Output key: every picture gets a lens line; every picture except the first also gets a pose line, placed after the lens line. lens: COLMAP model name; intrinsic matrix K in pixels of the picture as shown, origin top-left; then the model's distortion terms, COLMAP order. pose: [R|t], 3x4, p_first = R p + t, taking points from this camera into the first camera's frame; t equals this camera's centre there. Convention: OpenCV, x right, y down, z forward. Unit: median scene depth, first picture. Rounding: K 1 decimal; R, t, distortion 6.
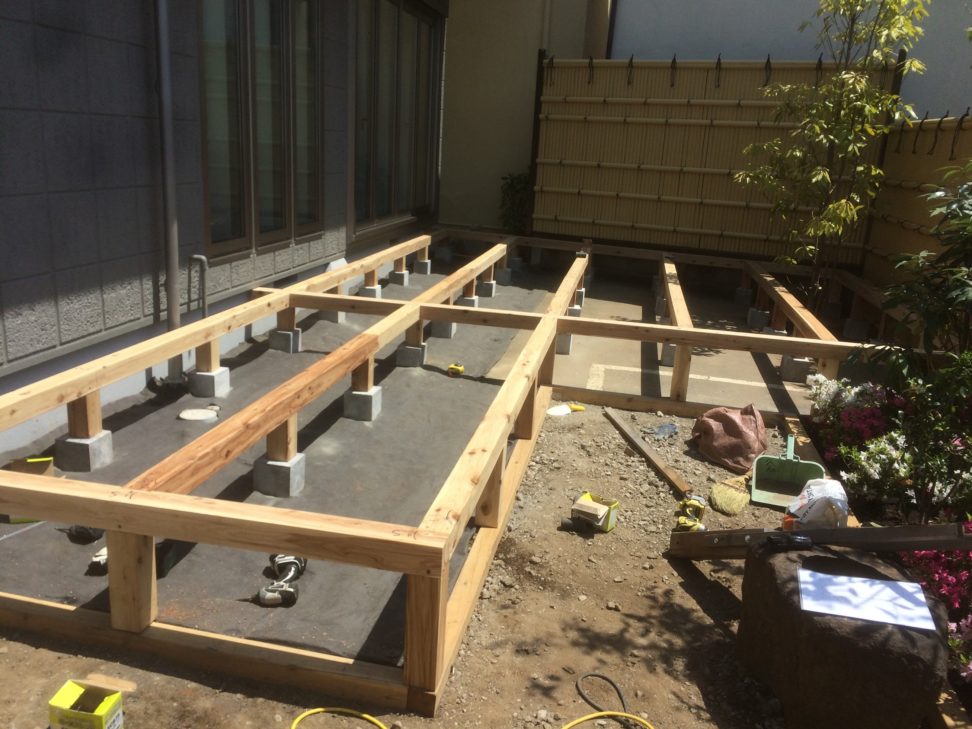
lens RADIAL K [[827.1, 0, 486.0], [0, 827.1, 364.5], [0, 0, 1]] dist [0.075543, -0.092288]
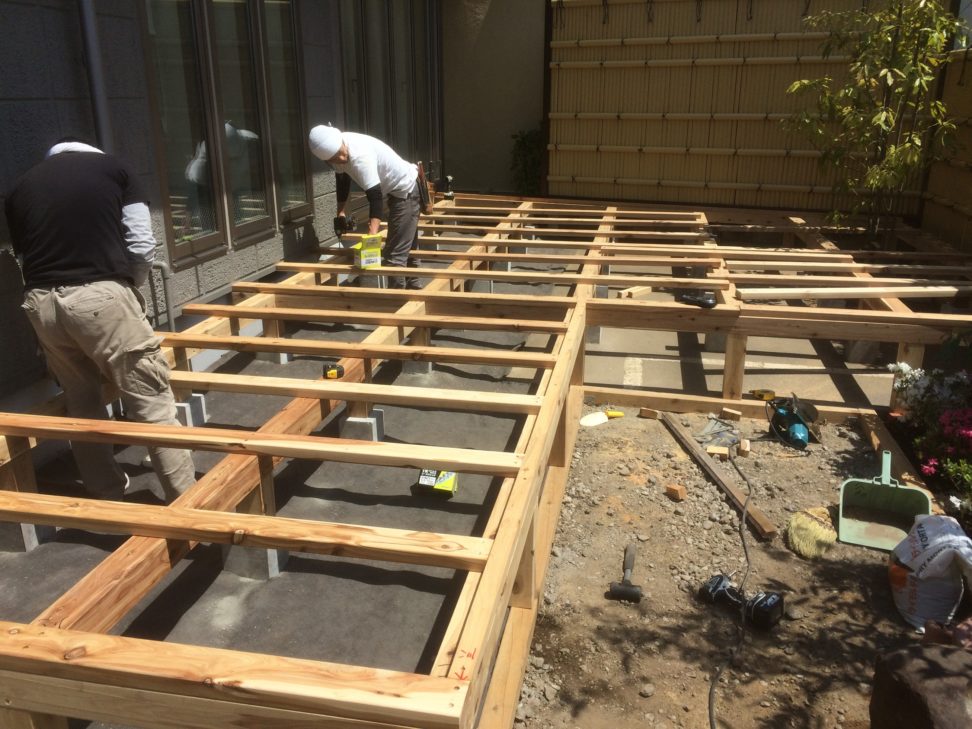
lens RADIAL K [[824.2, 0, 486.8], [0, 824.2, 389.6], [0, 0, 1]] dist [0.056228, -0.062388]
pose [[0.998481, -0.049776, -0.023625, -0.000241], [0.051534, 0.995399, 0.080782, -0.044877], [0.019496, -0.081877, 0.996452, 0.136355]]
